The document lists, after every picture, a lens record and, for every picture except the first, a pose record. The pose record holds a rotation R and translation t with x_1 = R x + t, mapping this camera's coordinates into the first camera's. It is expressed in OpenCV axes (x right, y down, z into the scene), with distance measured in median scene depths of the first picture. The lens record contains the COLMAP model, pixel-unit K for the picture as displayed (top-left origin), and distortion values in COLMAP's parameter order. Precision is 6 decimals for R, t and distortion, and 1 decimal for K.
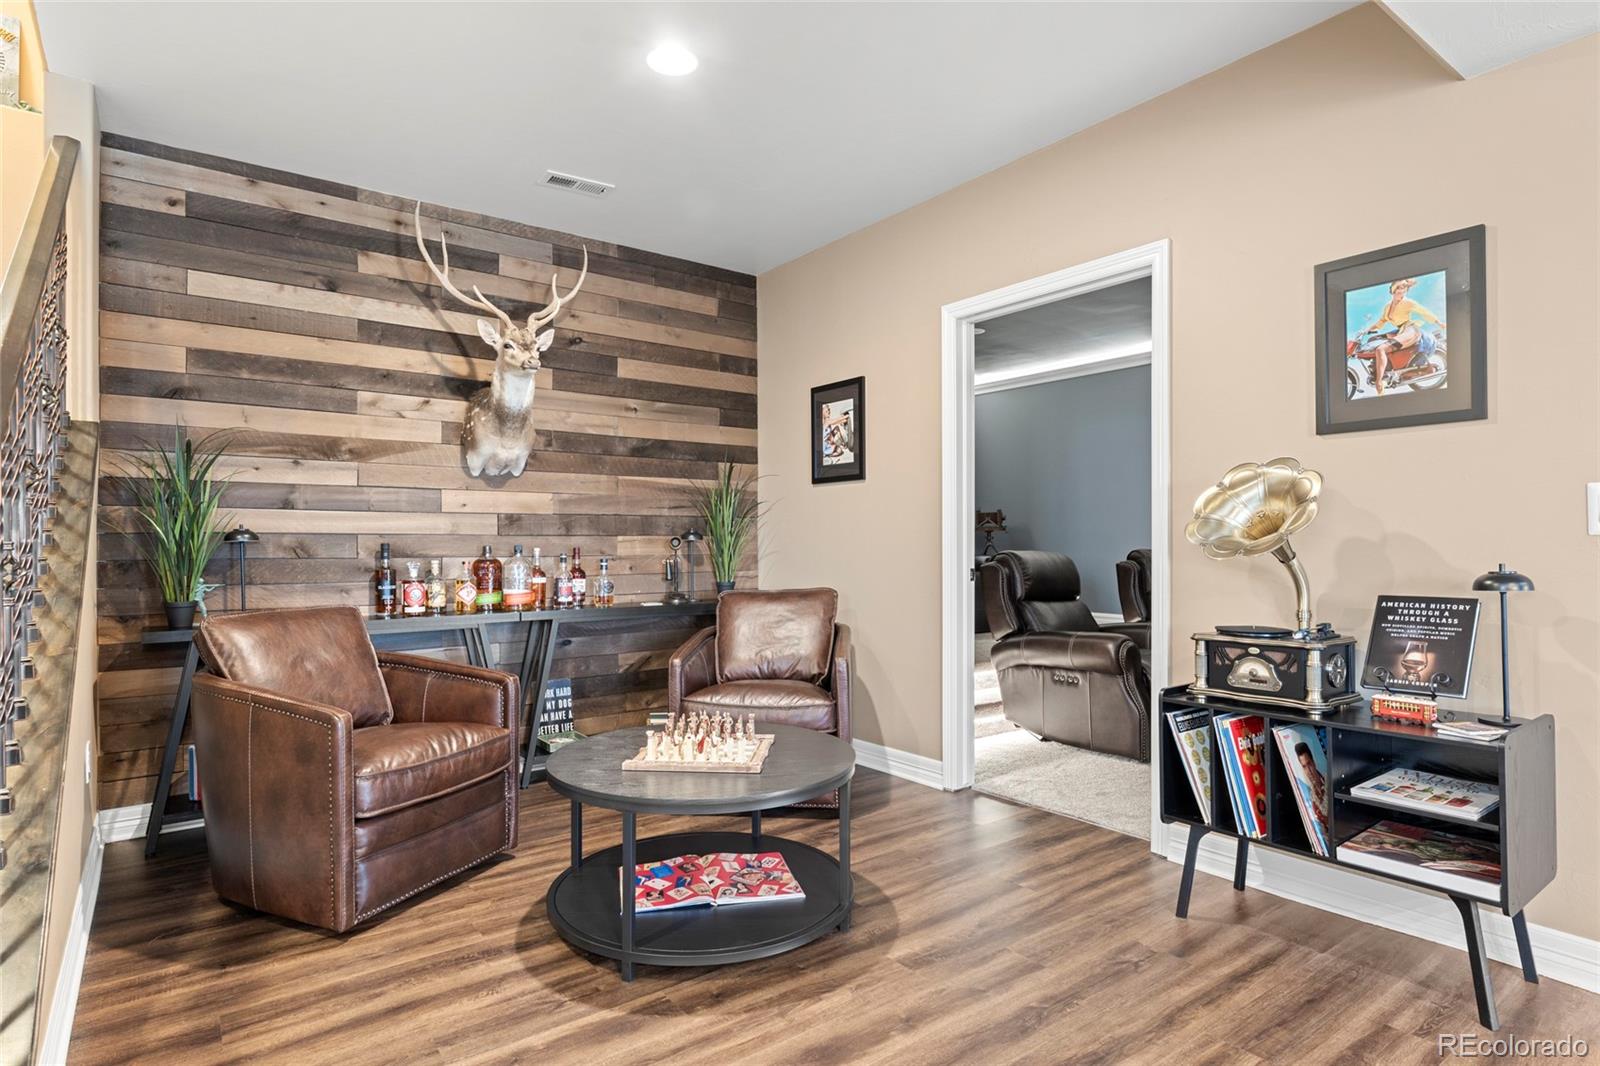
lens RADIAL K [[856.0, 0, 802.4], [0, 856.0, 533.9], [0, 0, 1]] dist [0.005092, -0.000905]
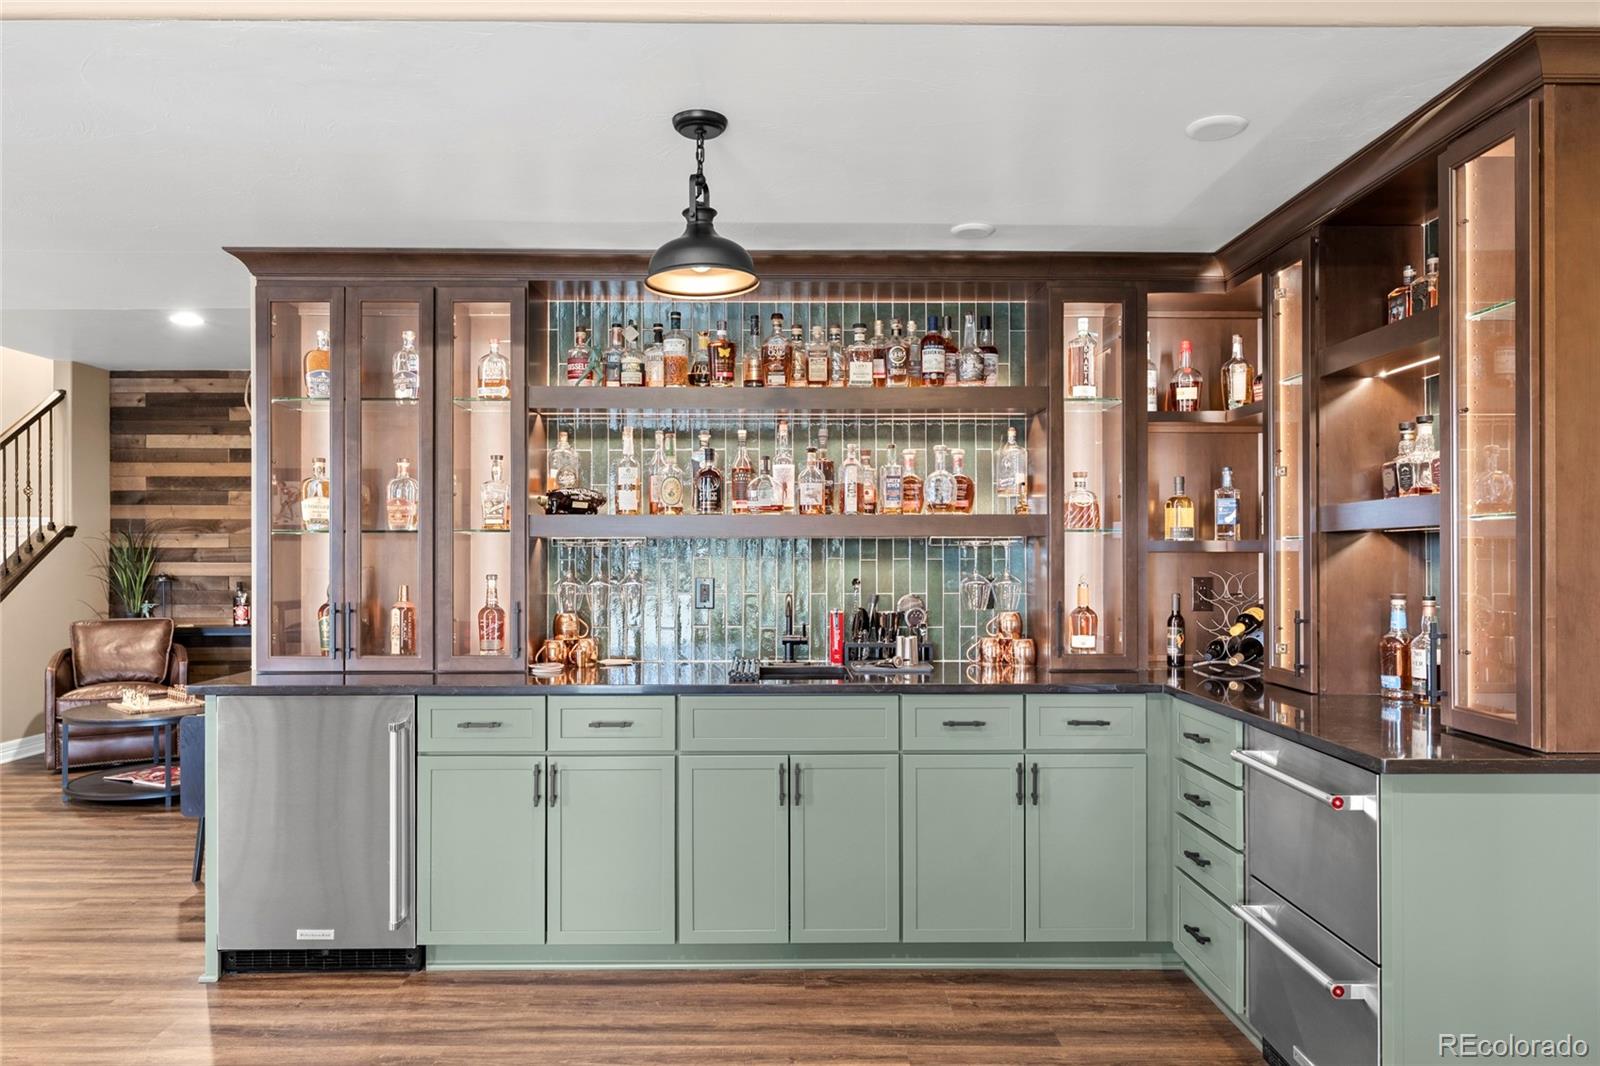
lens RADIAL K [[1062.6, 0, 800.0], [0, 1062.6, 542.4], [0, 0, 1]] dist [-0.001787, -0.002414]
pose [[0.796998, -0.008534, -0.603921, 1.747438], [0.003974, 0.999953, -0.008886, -0.046657], [0.603968, 0.004683, 0.796995, 0.020110]]
